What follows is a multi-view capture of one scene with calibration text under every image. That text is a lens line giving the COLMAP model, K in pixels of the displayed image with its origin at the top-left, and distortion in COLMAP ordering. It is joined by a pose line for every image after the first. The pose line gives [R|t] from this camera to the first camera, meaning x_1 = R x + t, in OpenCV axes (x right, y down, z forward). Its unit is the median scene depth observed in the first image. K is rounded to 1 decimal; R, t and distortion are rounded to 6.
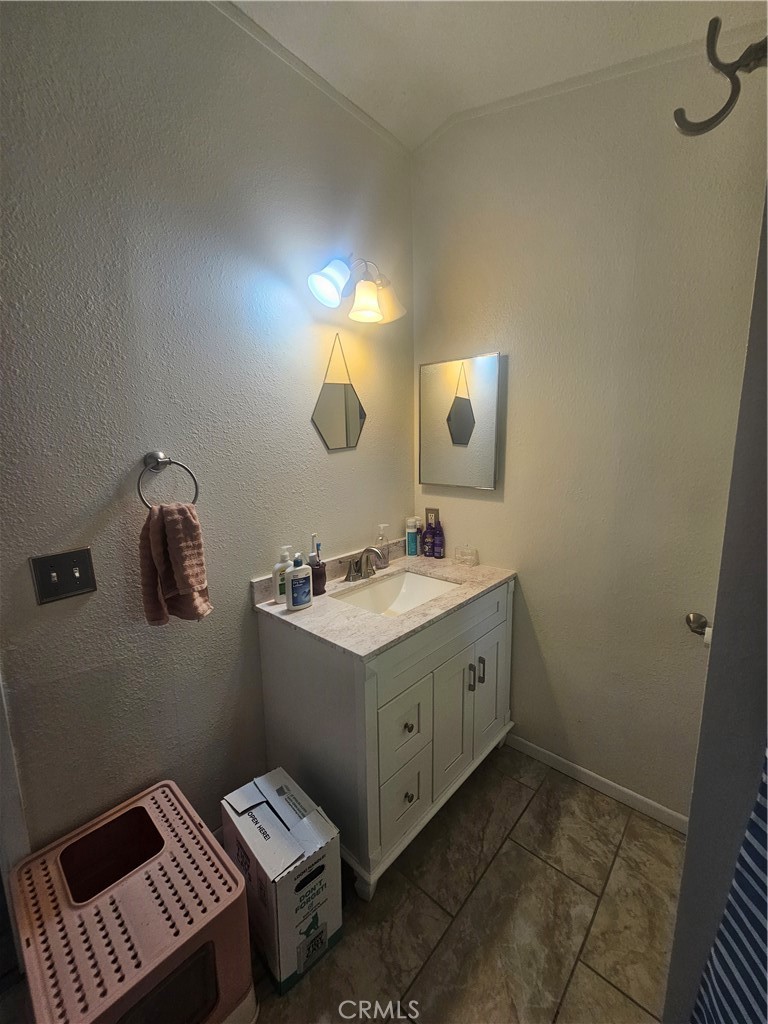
lens RADIAL K [[418.1, 0, 384.0], [0, 418.1, 512.0], [0, 0, 1]] dist [-0.000623, 0.000206]
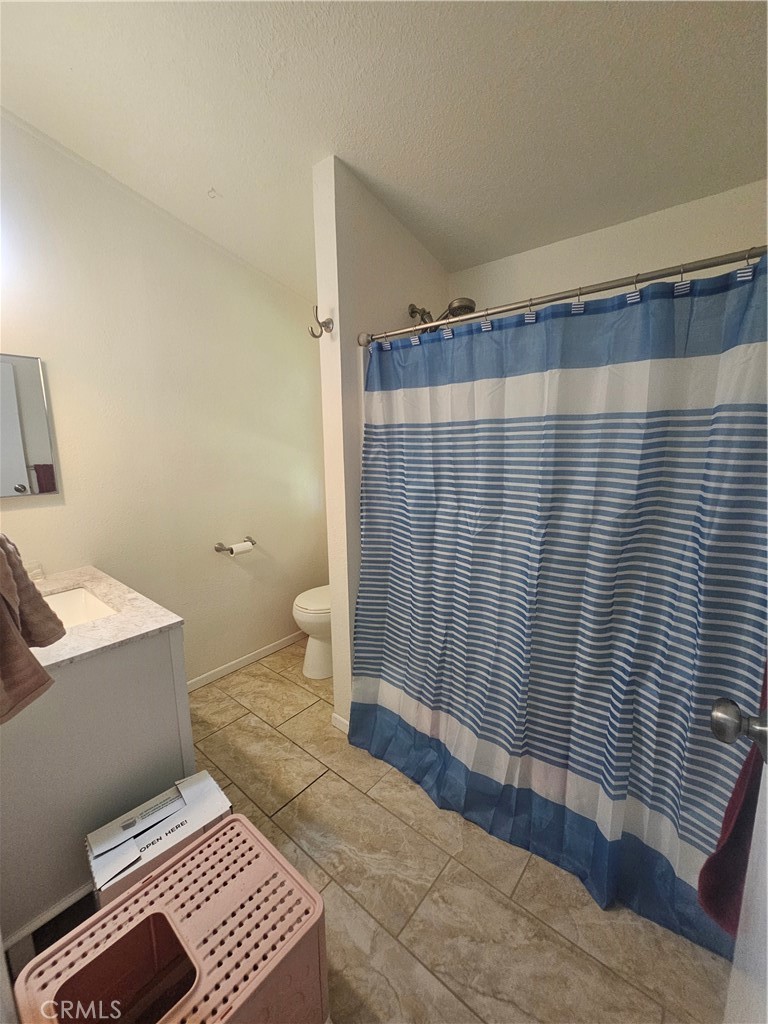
lens RADIAL K [[418.1, 0, 384.0], [0, 418.1, 512.0], [0, 0, 1]] dist [-0.000623, 0.000206]
pose [[-0.036369, -0.152811, 0.987586, -1.306302], [0.183594, 0.970398, 0.156913, -0.040097], [-0.982329, 0.187022, -0.007237, 0.413656]]
